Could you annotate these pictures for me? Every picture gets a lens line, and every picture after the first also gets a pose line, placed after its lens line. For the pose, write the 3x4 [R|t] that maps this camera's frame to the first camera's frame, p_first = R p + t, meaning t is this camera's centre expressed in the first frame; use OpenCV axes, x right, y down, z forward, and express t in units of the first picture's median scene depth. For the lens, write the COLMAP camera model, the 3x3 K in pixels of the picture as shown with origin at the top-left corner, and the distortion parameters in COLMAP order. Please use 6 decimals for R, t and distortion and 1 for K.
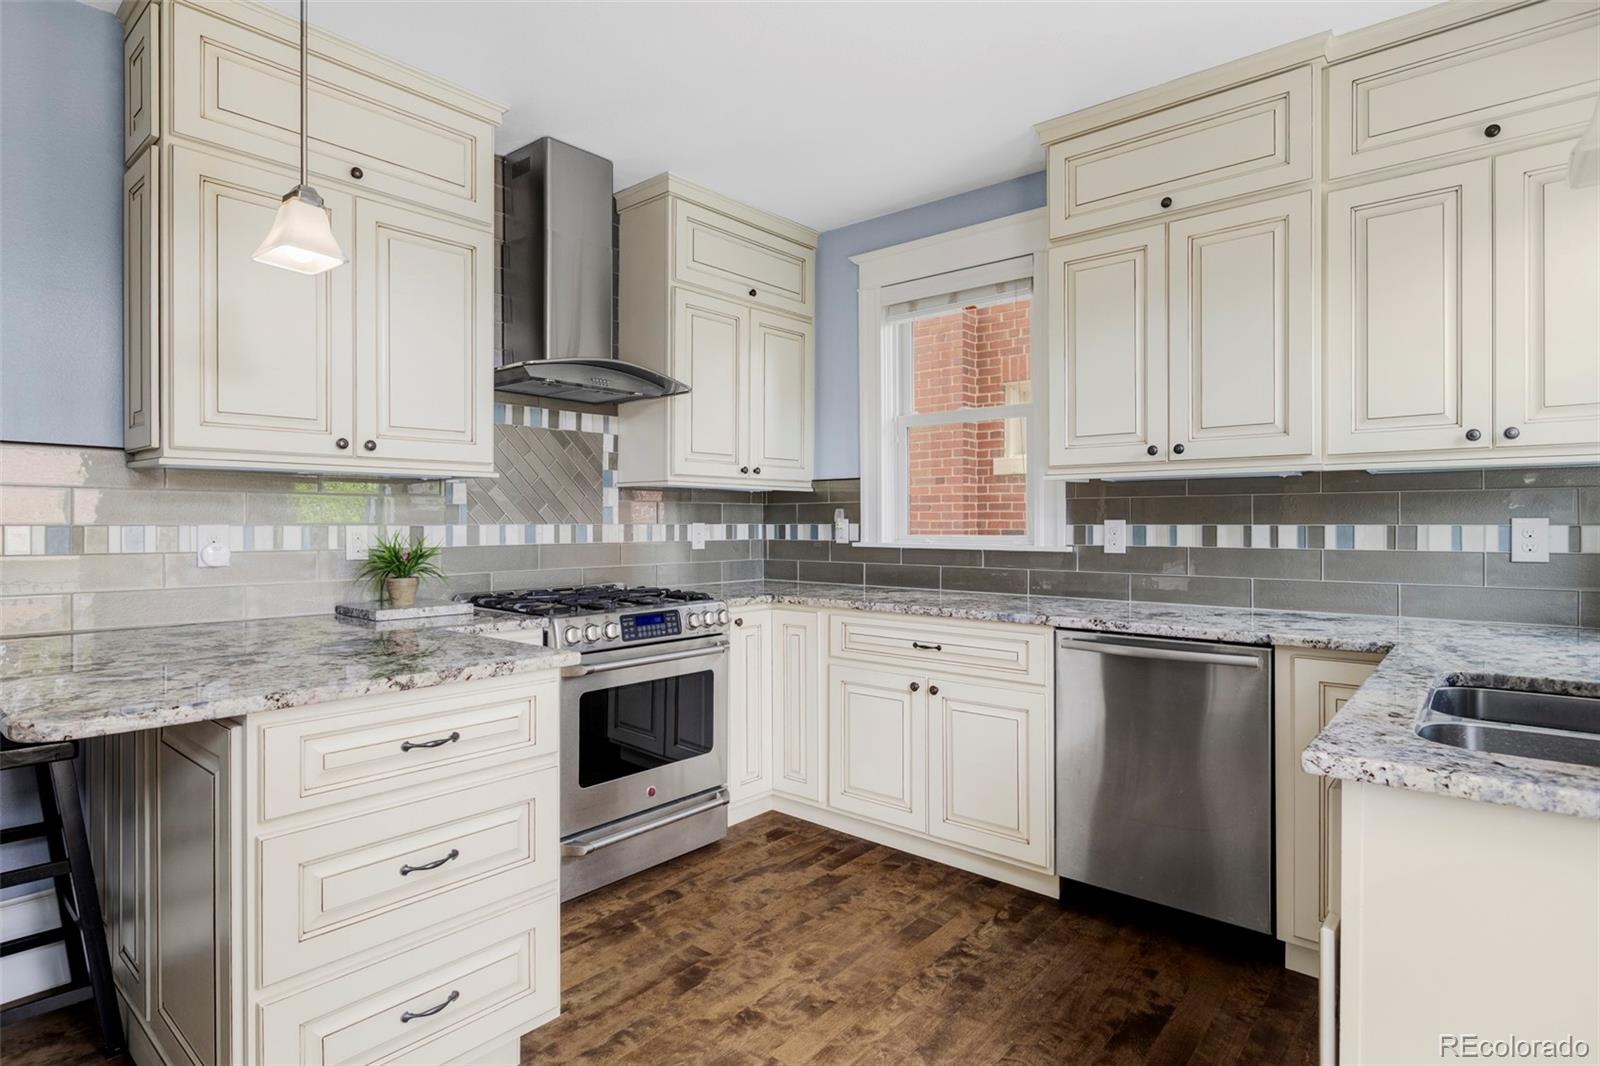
lens RADIAL K [[848.7, 0, 793.2], [0, 848.7, 526.2], [0, 0, 1]] dist [-0.000021, 0.000369]
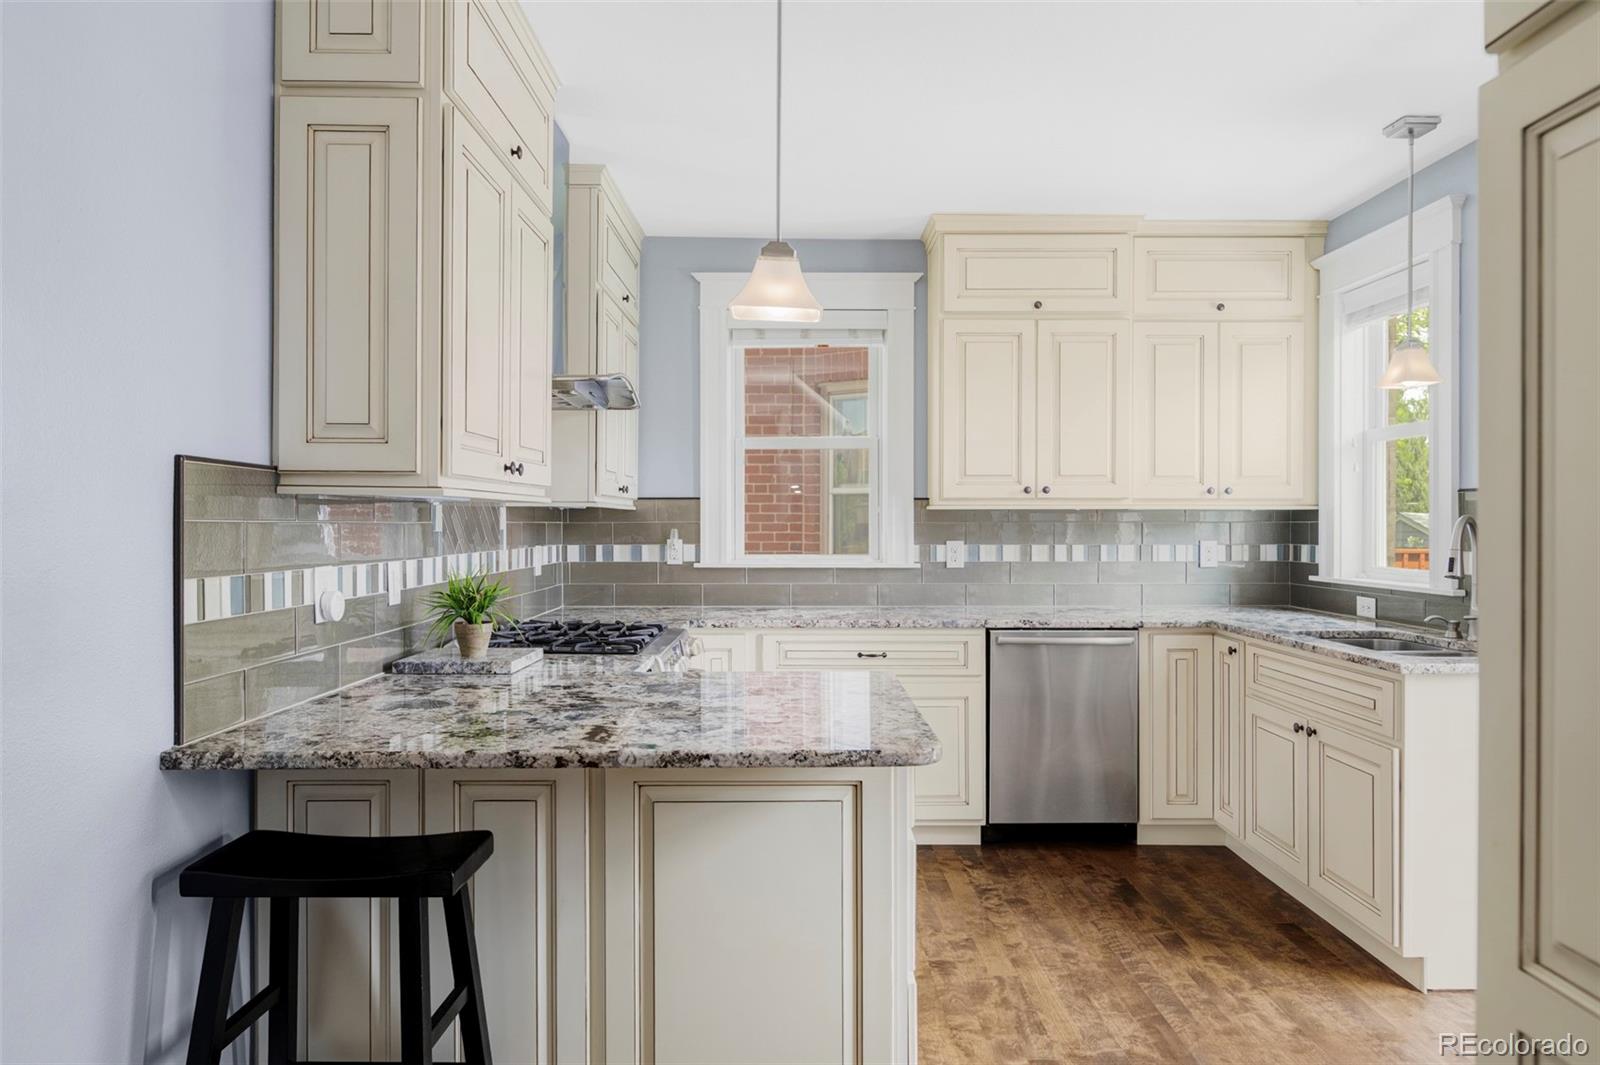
lens RADIAL K [[1051.3, 0, 805.4], [0, 1051.3, 528.7], [0, 0, 1]] dist [0.003171, -0.000158]
pose [[0.744664, -0.004720, 0.667423, -0.871735], [0.002646, 0.999988, 0.004120, -0.034619], [-0.667435, -0.001303, 0.744667, 0.011493]]
